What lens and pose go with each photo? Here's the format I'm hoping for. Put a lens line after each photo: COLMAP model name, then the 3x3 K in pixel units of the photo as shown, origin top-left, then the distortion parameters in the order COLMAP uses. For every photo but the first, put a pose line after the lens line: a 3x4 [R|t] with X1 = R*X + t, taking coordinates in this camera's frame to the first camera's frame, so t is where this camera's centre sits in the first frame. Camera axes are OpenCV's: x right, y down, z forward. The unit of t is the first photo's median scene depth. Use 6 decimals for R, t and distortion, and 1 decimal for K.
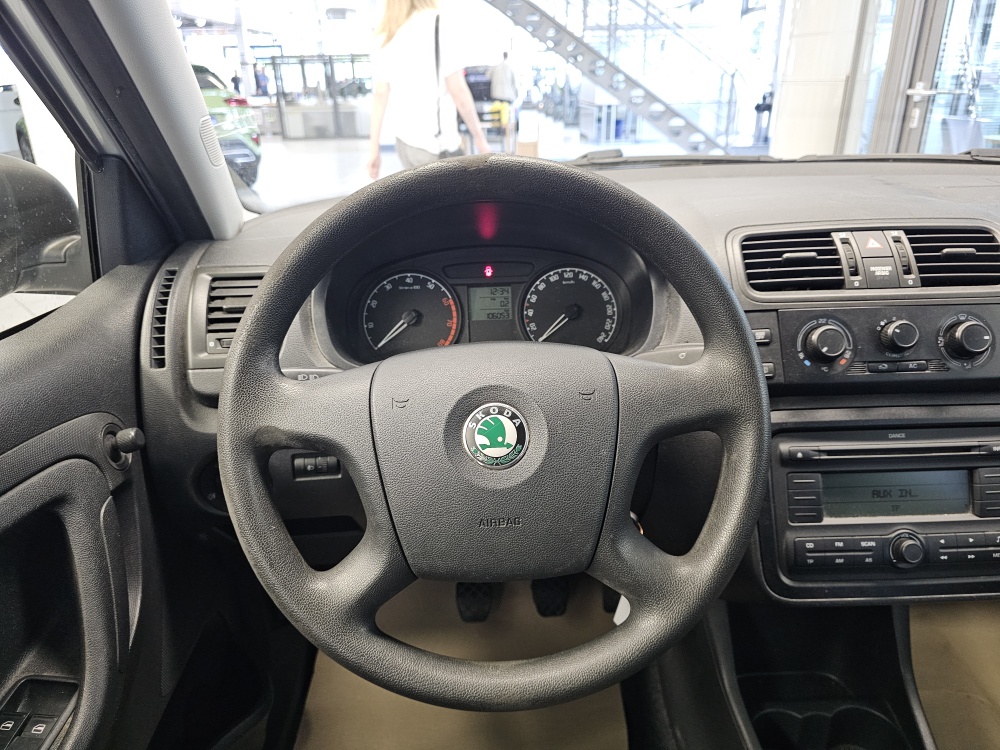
lens RADIAL K [[674.9, 0, 494.0], [0, 674.9, 380.1], [0, 0, 1]] dist [0.049687, -0.069256]
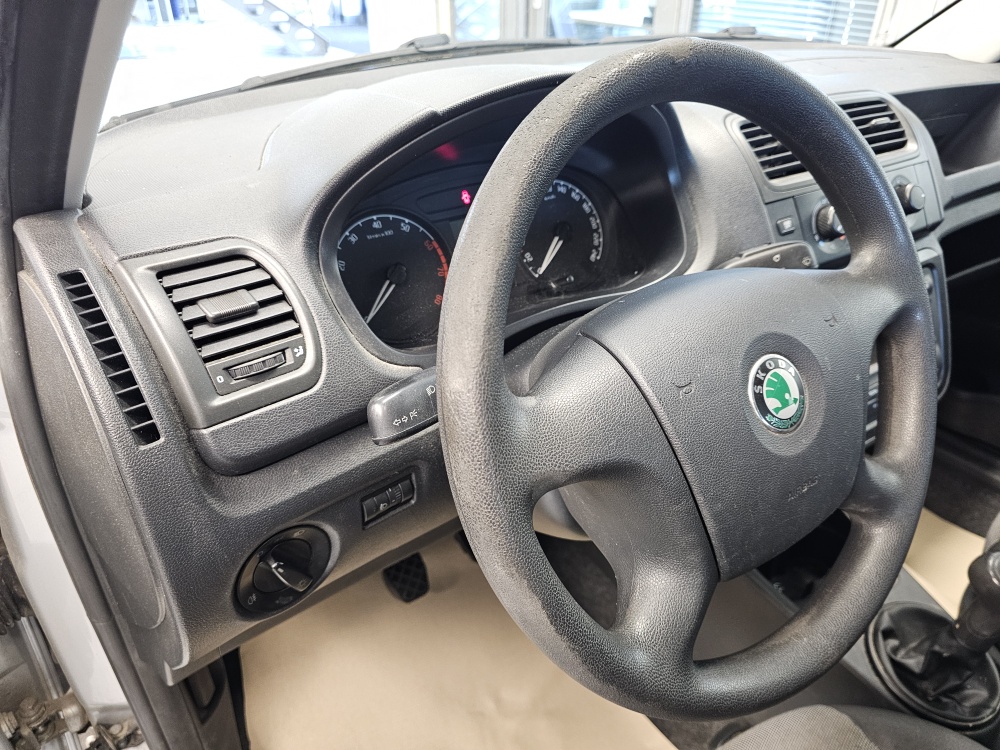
lens RADIAL K [[690.5, 0, 506.3], [0, 690.5, 369.9], [0, 0, 1]] dist [0.020660, 0.001204]
pose [[0.827194, -0.261762, 0.497223, -0.507546], [0.197506, 0.963850, 0.178842, -0.121381], [-0.526063, -0.049733, 0.848990, 0.325932]]
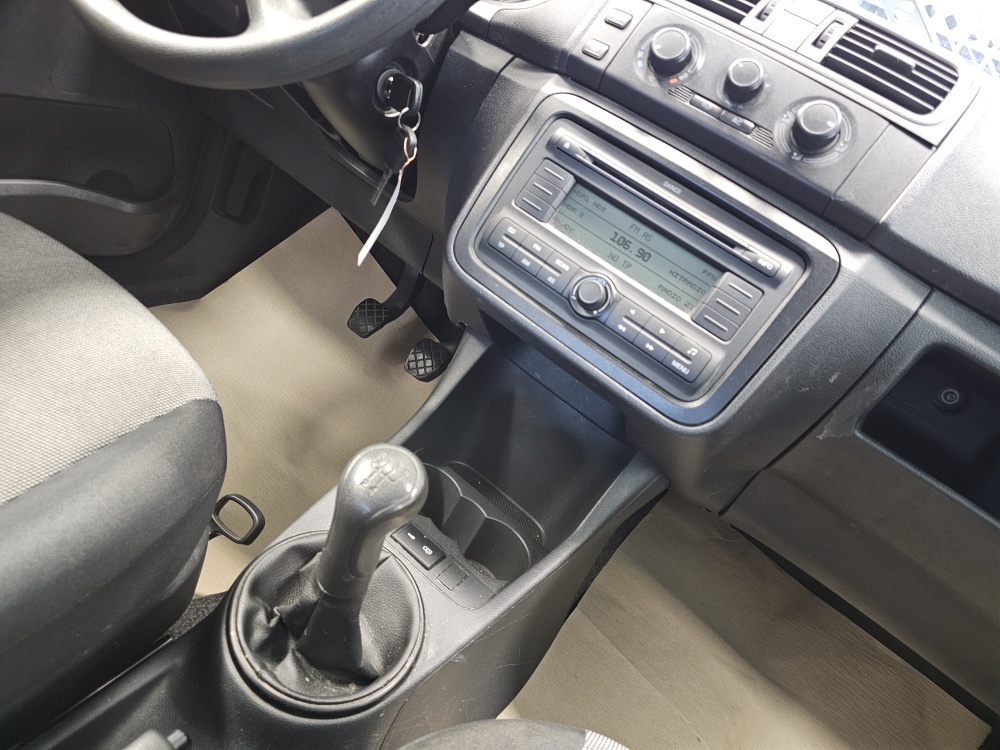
lens RADIAL K [[665.0, 0, 500.0], [0, 665.0, 375.0], [0, 0, 1]] dist [0.060004, -0.068040]
pose [[0.741538, 0.601453, -0.297279, 0.793791], [-0.608875, 0.789392, 0.078304, 0.319620], [0.281766, 0.122940, 0.951574, 0.169397]]
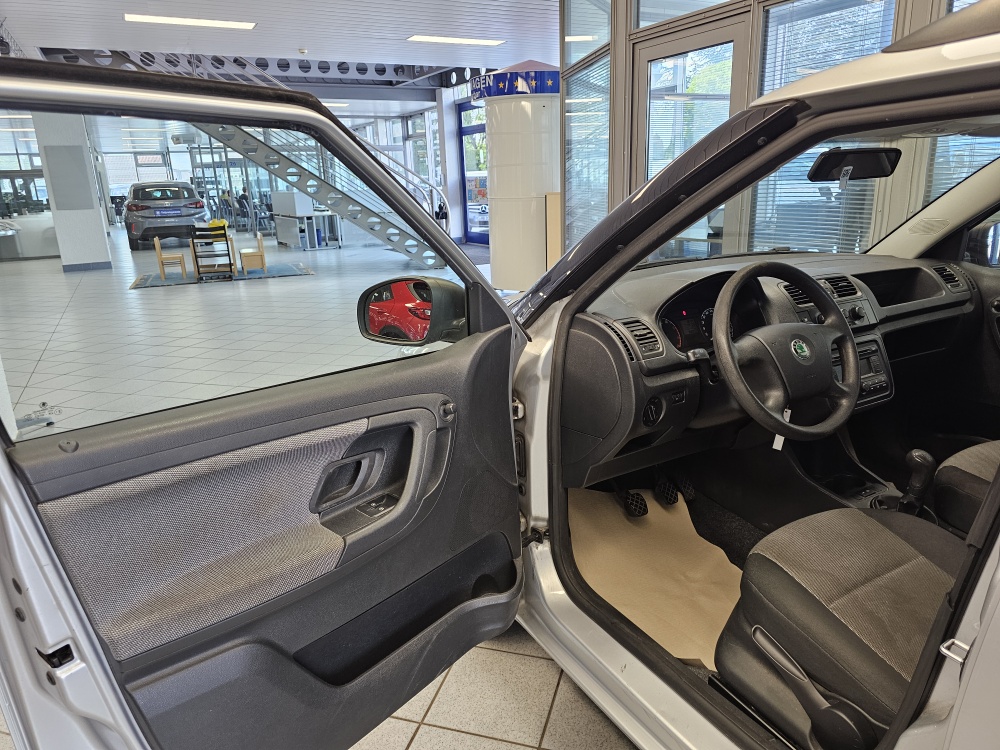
lens RADIAL K [[670.8, 0, 500.0], [0, 670.8, 375.0], [0, 0, 1]] dist [0.076496, -0.071682]
pose [[0.874105, -0.140776, 0.464891, -1.909421], [0.207491, 0.973582, -0.095318, 0.148482], [-0.439191, 0.179778, 0.880222, -0.786110]]
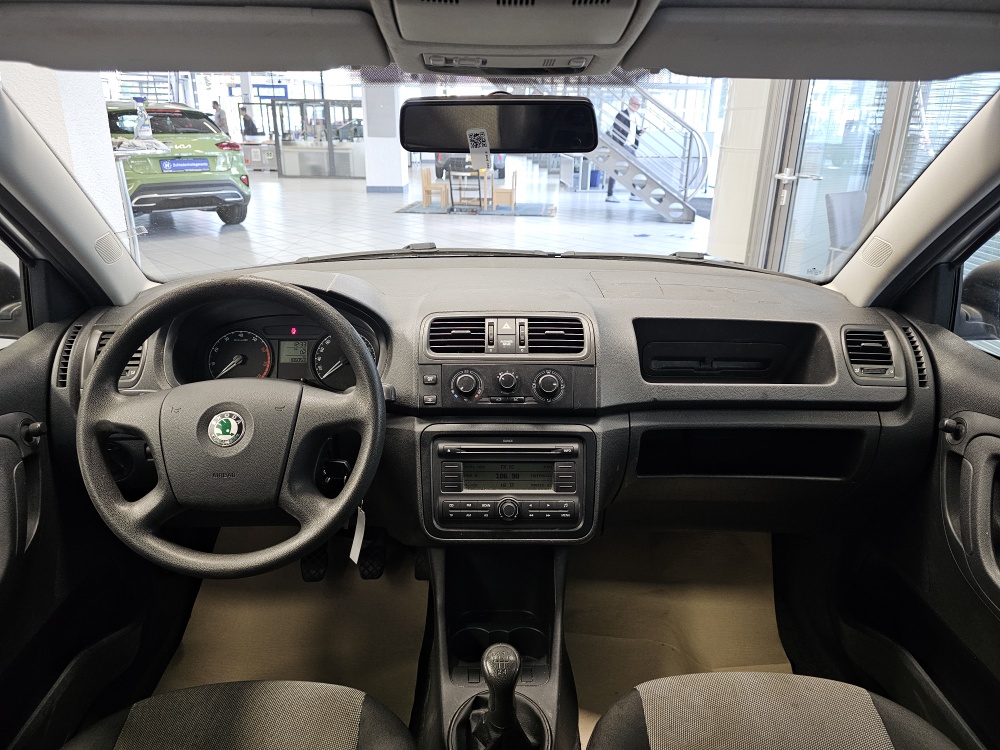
lens RADIAL K [[665.0, 0, 500.0], [0, 665.0, 375.0], [0, 0, 1]] dist [0.060004, -0.068040]
pose [[0.999349, 0.032371, 0.015954, 0.523015], [-0.031452, 0.997999, -0.054853, 0.008811], [-0.017698, 0.054315, 0.998367, -0.625912]]
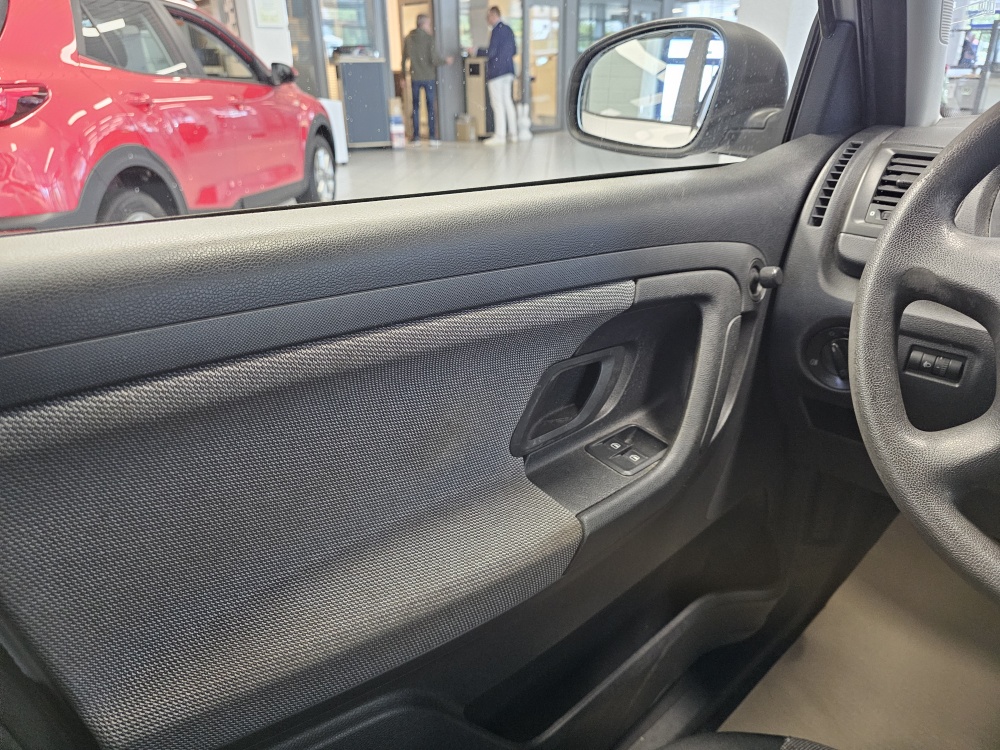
lens RADIAL K [[687.7, 0, 526.4], [0, 687.7, 380.2], [0, 0, 1]] dist [0.066201, -0.076519]
pose [[0.679208, 0.317970, -0.661492, -0.005943], [-0.303153, 0.942348, 0.141702, 0.185557], [0.668412, 0.104289, 0.736443, -0.067200]]
